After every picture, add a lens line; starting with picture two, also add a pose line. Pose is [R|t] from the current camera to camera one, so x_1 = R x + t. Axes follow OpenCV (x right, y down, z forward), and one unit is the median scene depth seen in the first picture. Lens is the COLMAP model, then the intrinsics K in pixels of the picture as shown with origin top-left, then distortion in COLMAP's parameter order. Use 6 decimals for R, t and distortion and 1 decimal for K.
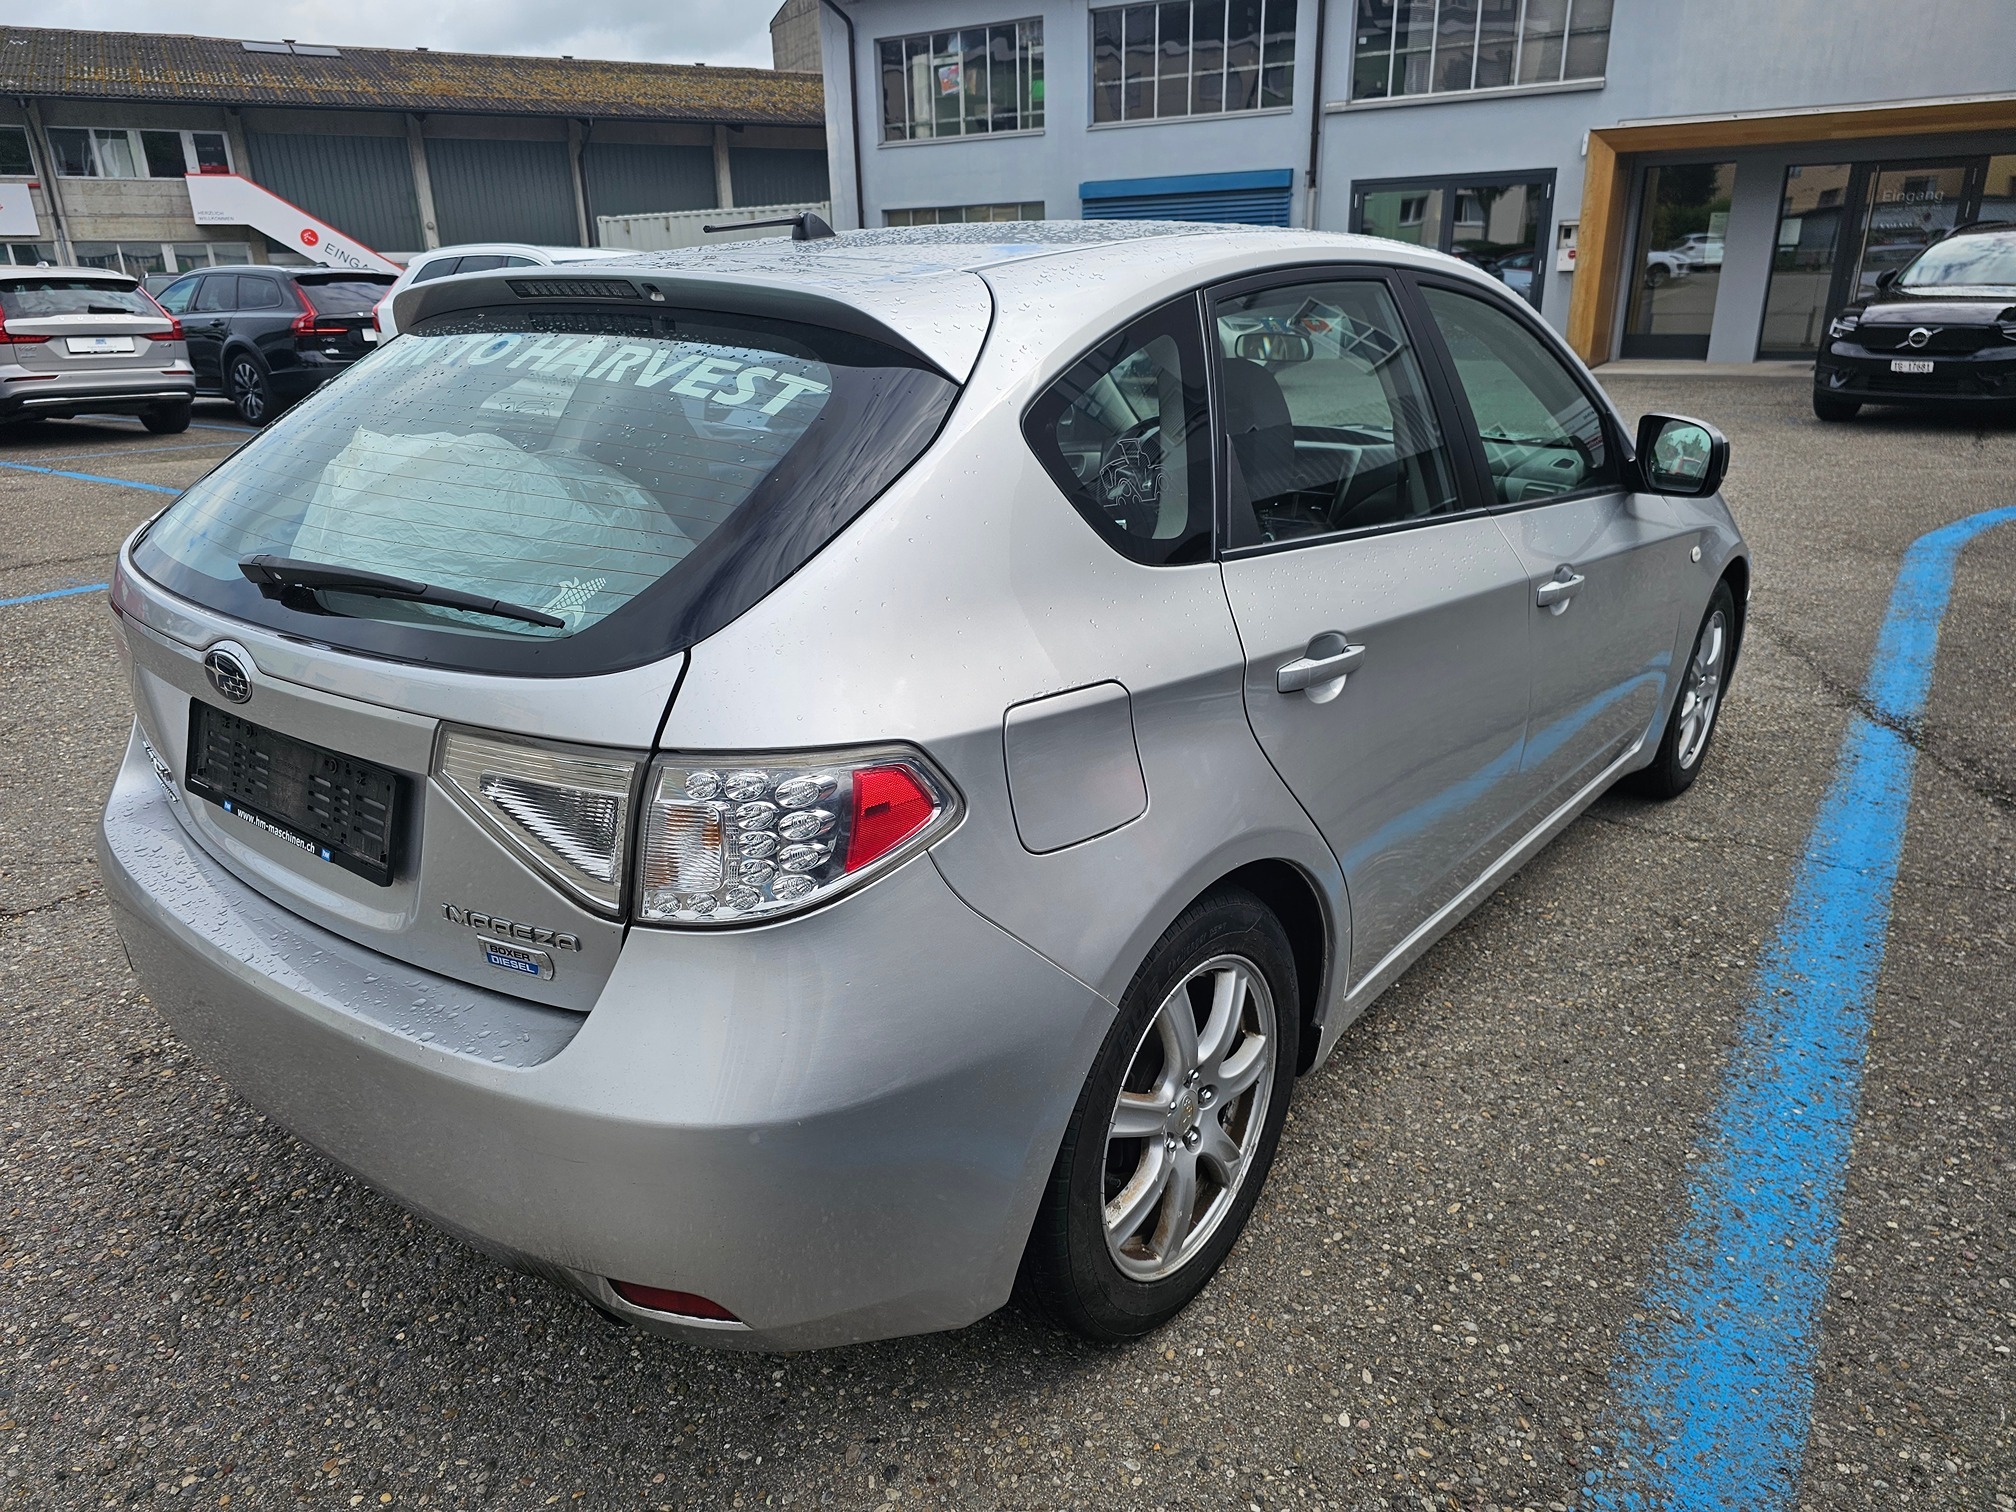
lens RADIAL K [[1320.3, 0, 1008.0], [0, 1320.3, 756.0], [0, 0, 1]] dist [0.037618, -0.023369]
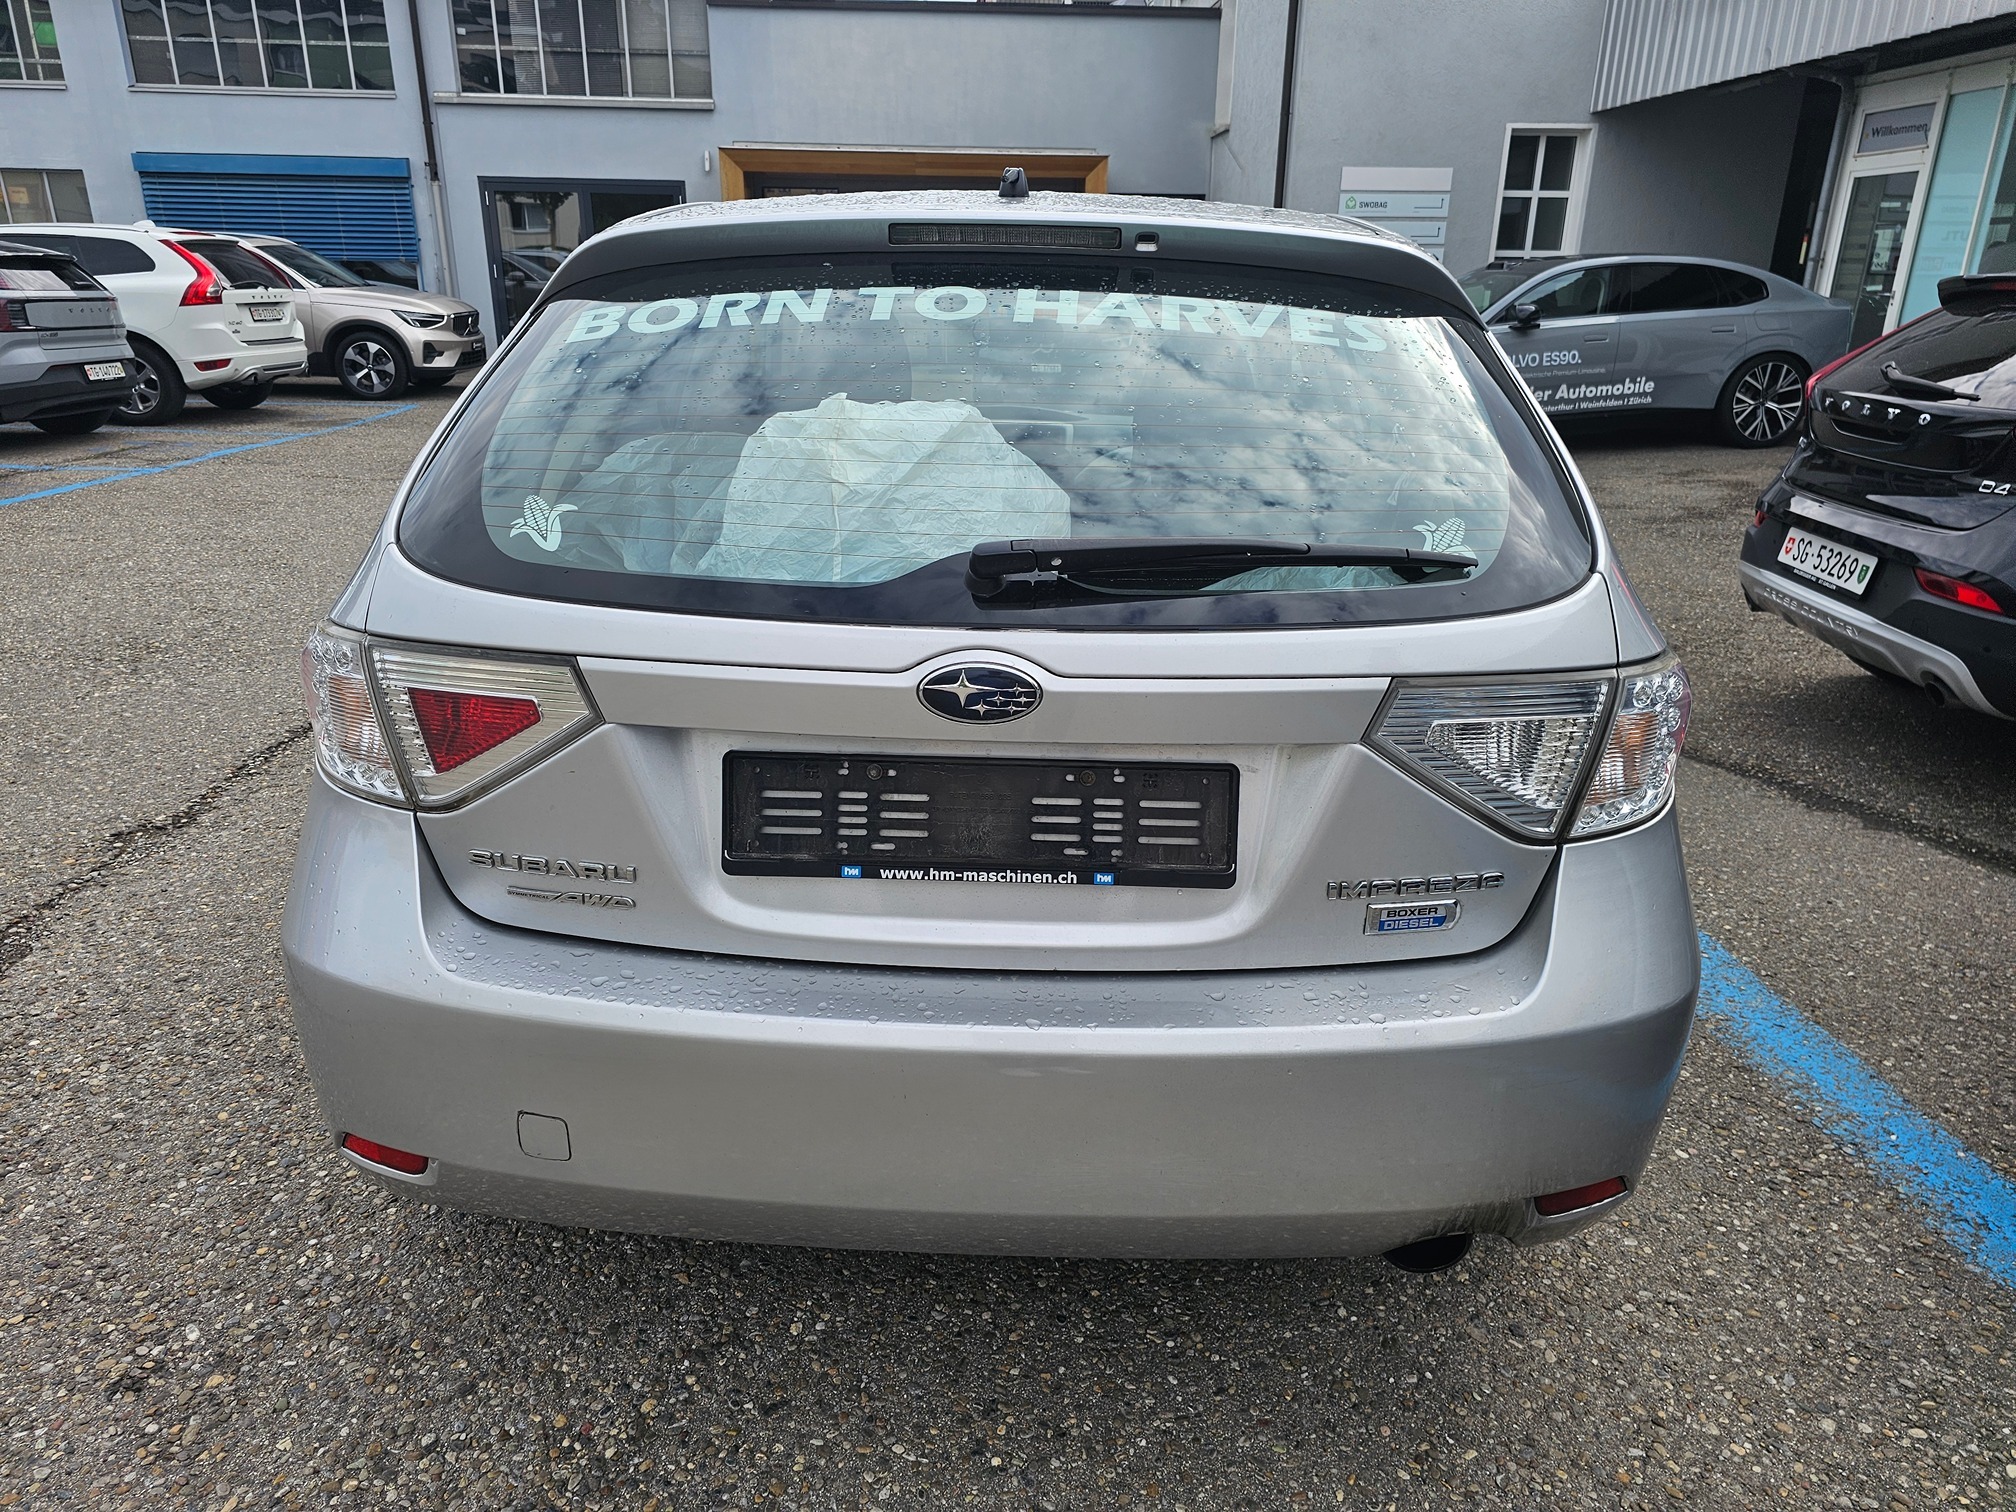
lens RADIAL K [[1352.3, 0, 1008.0], [0, 1352.3, 756.0], [0, 0, 1]] dist [0.002894, 0.000871]
pose [[0.801958, -0.168792, 0.573037, -0.055302], [0.174471, 0.983608, 0.045559, -0.002923], [-0.571334, 0.063442, 0.818262, 0.016424]]
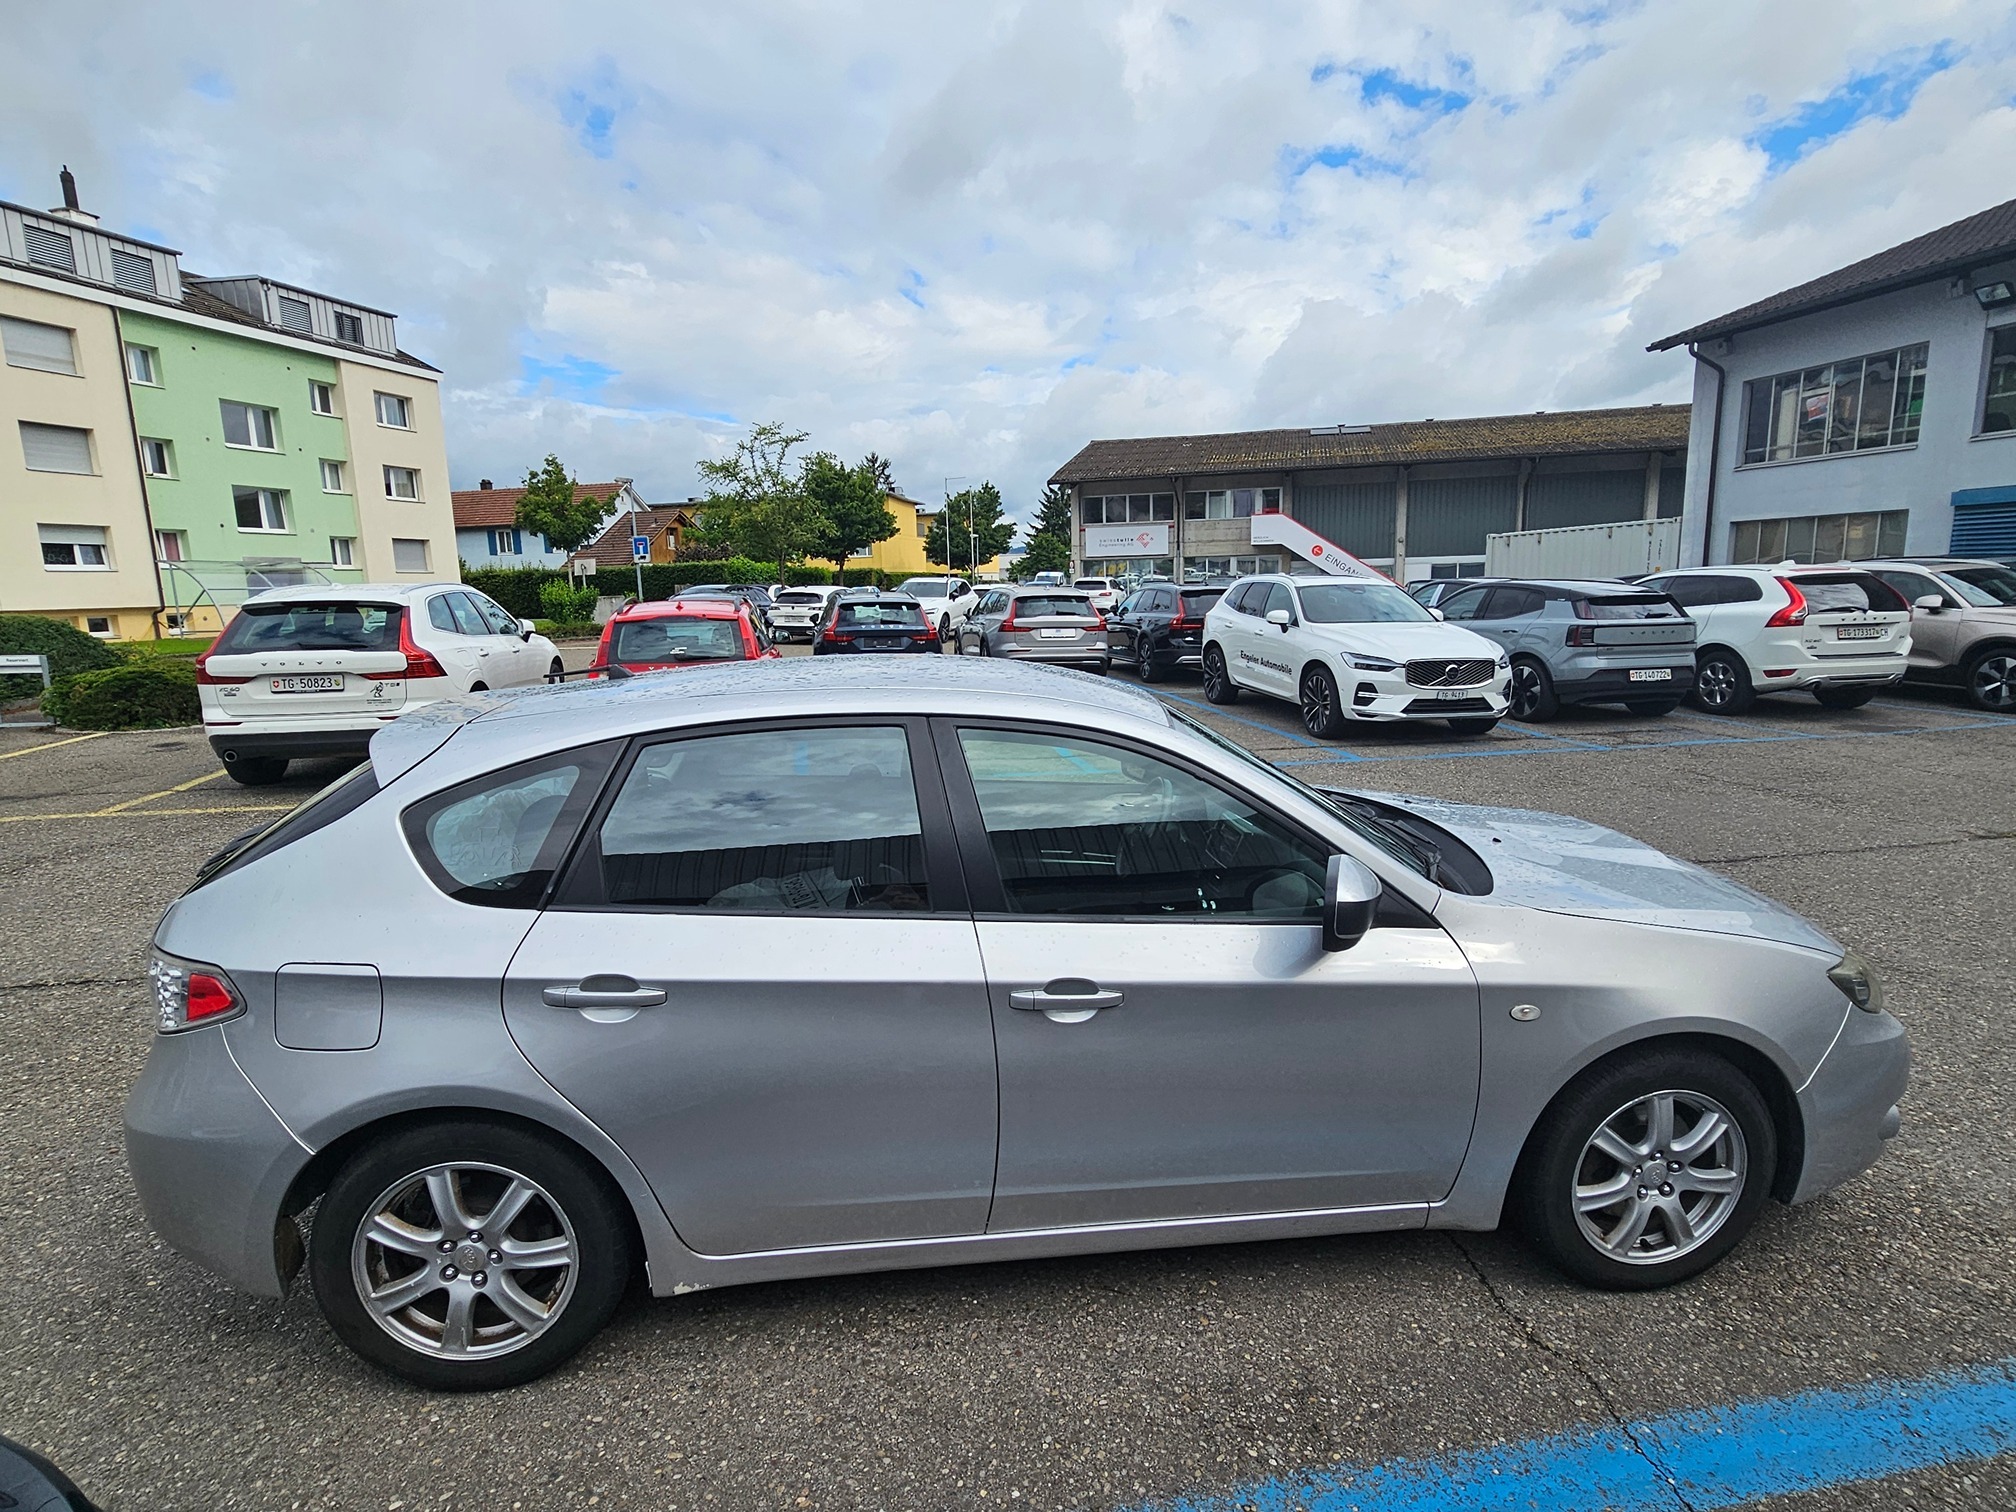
lens RADIAL K [[1017.4, 0, 1008.0], [0, 1017.4, 756.0], [0, 0, 1]] dist [0.001311, -0.000601]
pose [[0.712061, 0.118194, -0.692098, 0.099848], [-0.229568, 0.970742, -0.070410, -0.024728], [0.663527, 0.209020, 0.718361, 0.028565]]
